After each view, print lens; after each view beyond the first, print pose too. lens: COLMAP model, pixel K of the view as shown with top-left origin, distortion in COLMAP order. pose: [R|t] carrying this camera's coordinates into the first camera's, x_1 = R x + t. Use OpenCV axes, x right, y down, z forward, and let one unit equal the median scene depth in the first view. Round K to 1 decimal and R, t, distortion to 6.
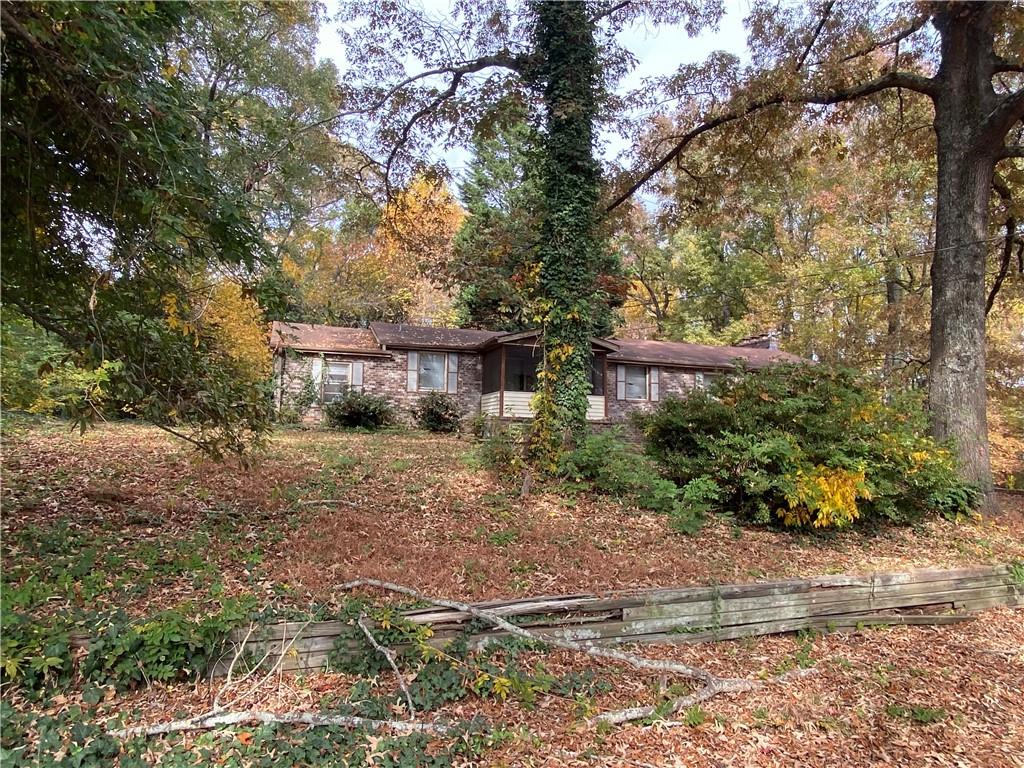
lens RADIAL K [[663.3, 0, 512.0], [0, 663.3, 384.0], [0, 0, 1]] dist [0.063091, -0.063738]
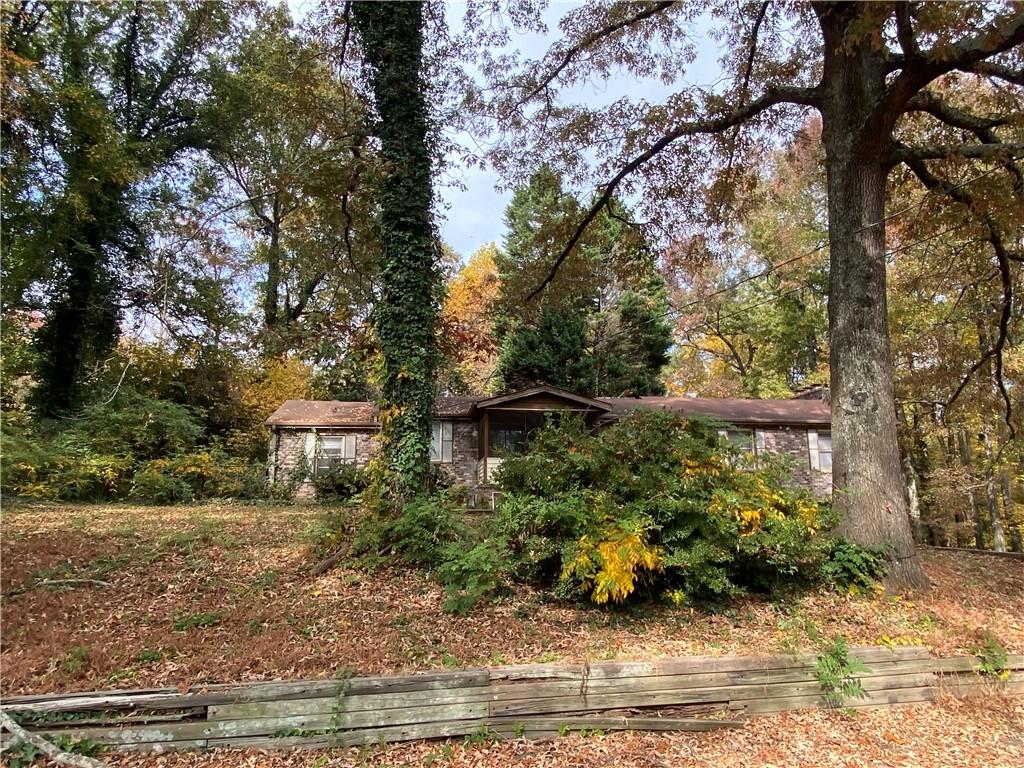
lens RADIAL K [[663.3, 0, 512.0], [0, 663.3, 384.0], [0, 0, 1]] dist [0.063091, -0.063738]
pose [[0.982379, -0.061062, -0.176643, 0.587949], [0.042449, 0.993321, -0.107295, 0.026610], [0.182015, 0.097906, 0.978409, 0.144996]]
